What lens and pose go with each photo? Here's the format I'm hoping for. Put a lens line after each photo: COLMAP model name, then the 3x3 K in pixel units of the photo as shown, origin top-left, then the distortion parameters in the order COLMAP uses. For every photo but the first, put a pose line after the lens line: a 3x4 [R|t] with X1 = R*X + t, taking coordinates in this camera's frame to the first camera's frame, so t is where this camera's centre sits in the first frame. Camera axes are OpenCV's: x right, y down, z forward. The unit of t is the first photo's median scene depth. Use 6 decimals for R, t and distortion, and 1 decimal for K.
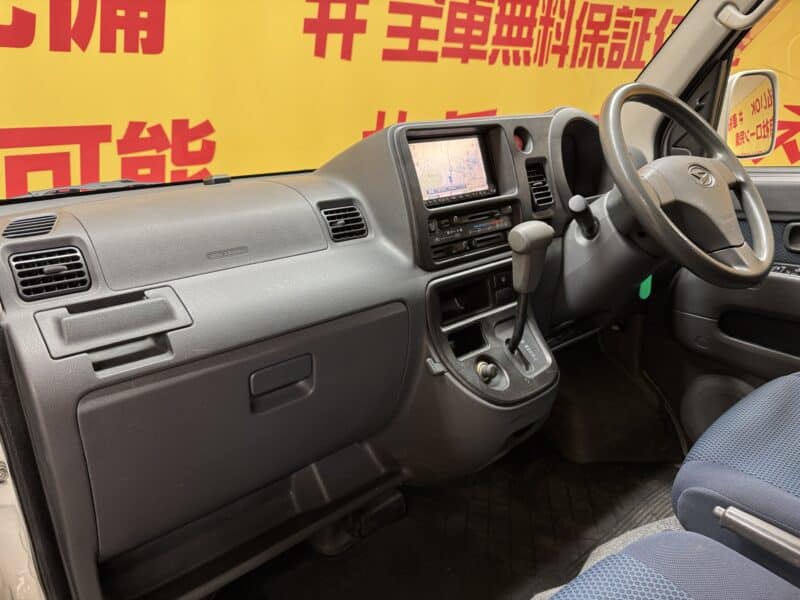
lens RADIAL K [[574.8, 0, 408.9], [0, 574.8, 297.9], [0, 0, 1]] dist [-0.001039, -0.009446]
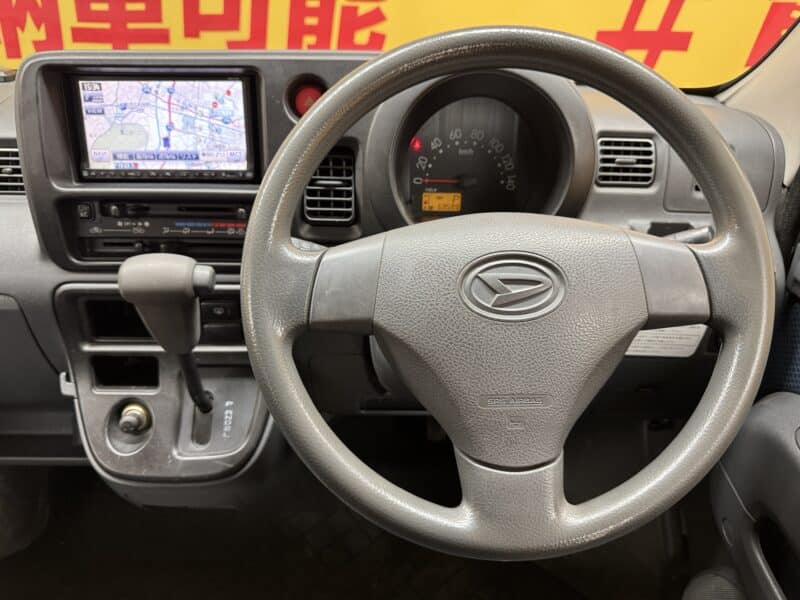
lens RADIAL K [[585.0, 0, 400.0], [0, 585.0, 300.0], [0, 0, 1]] dist [0.047070, -0.110945]
pose [[0.750463, 0.408639, -0.519442, 0.345292], [-0.242422, 0.901363, 0.358853, -0.174380], [0.614847, -0.143382, 0.775503, 0.311493]]
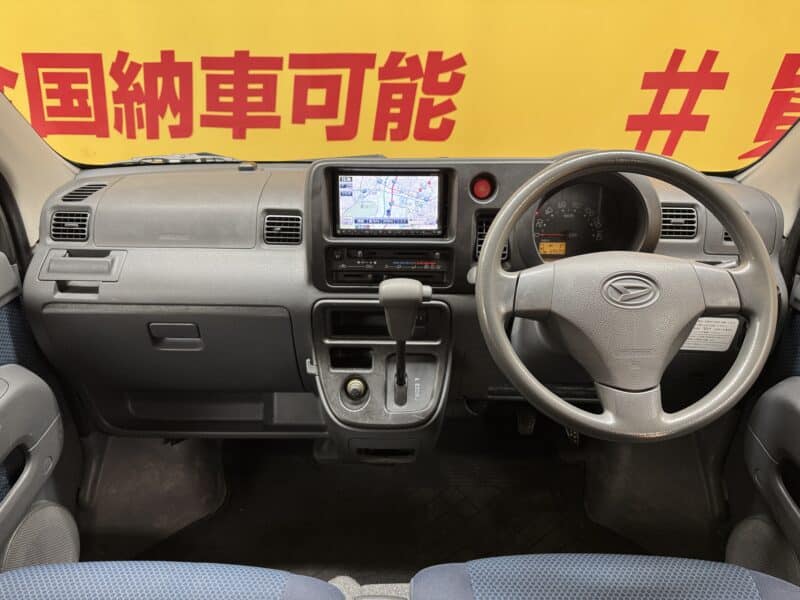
lens RADIAL K [[574.1, 0, 393.7], [0, 574.1, 295.6], [0, 0, 1]] dist [0.050752, -0.086553]
pose [[0.727646, 0.355786, -0.586471, 0.377501], [-0.231479, 0.932180, 0.278312, -0.180404], [0.645716, -0.066757, 0.760654, 0.096747]]
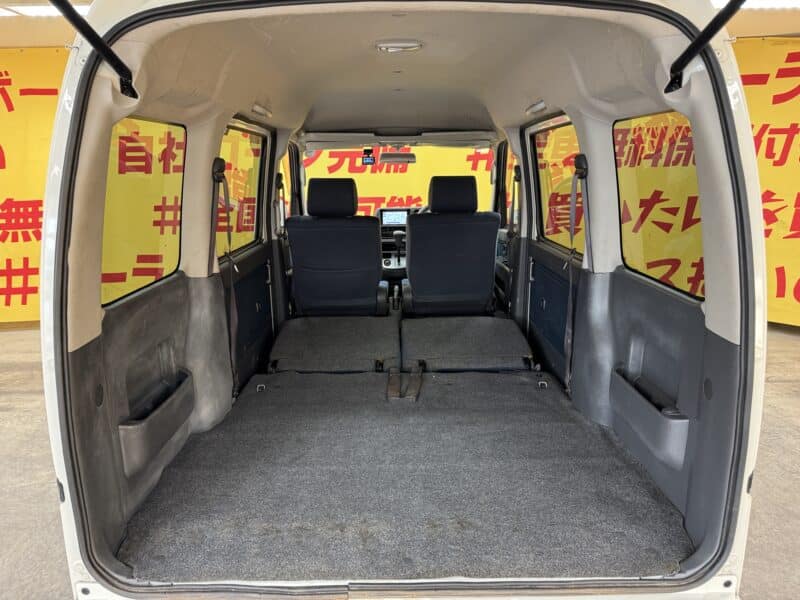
lens RADIAL K [[569.4, 0, 399.7], [0, 569.4, 313.9], [0, 0, 1]] dist [0.049048, -0.049054]
pose [[0.746689, 0.182606, -0.639617, 1.501510], [-0.213358, 0.976522, 0.029717, 0.175177], [0.630027, 0.114278, 0.768119, -1.111159]]
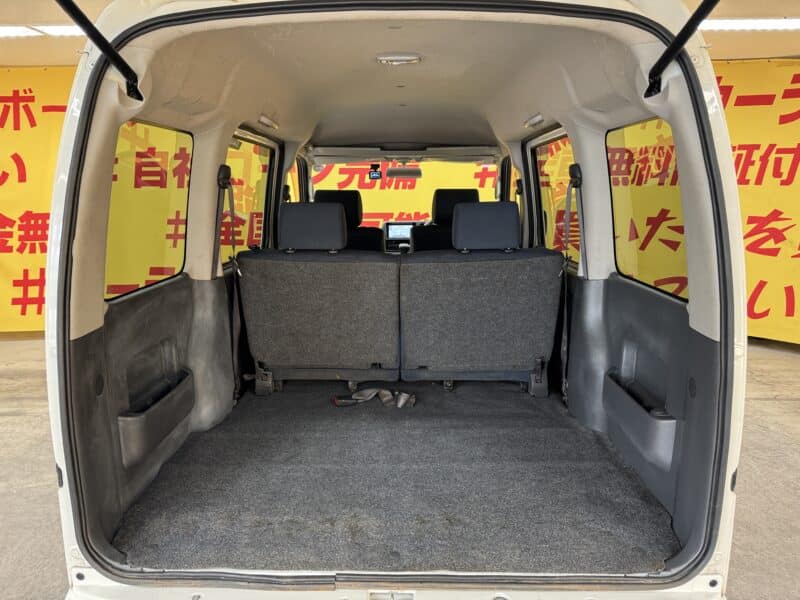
lens RADIAL K [[569.4, 0, 399.7], [0, 569.4, 313.9], [0, 0, 1]] dist [0.049048, -0.049054]
pose [[0.729840, 0.168555, -0.662513, 1.545794], [-0.225720, 0.974192, -0.000807, 0.200740], [0.645279, 0.150131, 0.749050, -1.104892]]
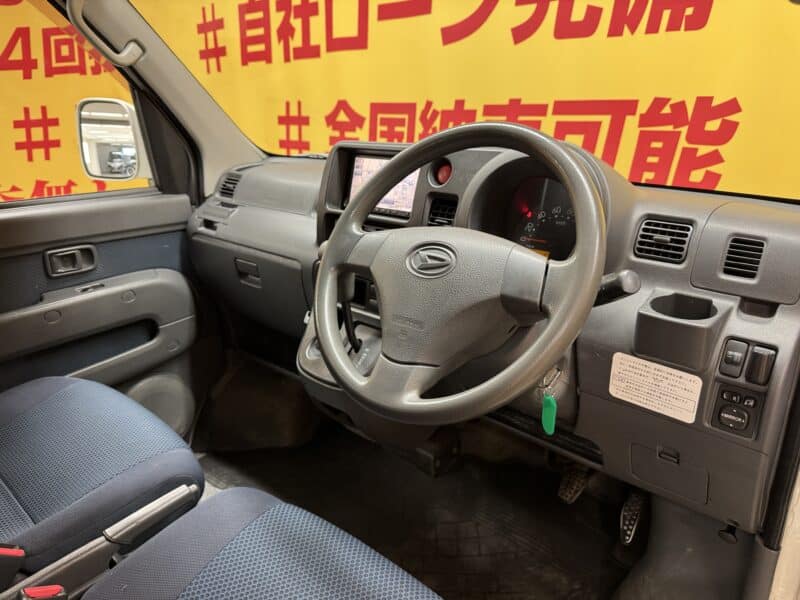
lens RADIAL K [[573.1, 0, 400.0], [0, 573.1, 300.0], [0, 0, 1]] dist [0.003953, -0.029523]
pose [[0.105602, 0.376832, -0.920242, 0.607624], [-0.269030, 0.901733, 0.338380, -0.205458], [0.957325, 0.211839, 0.196604, 0.427081]]
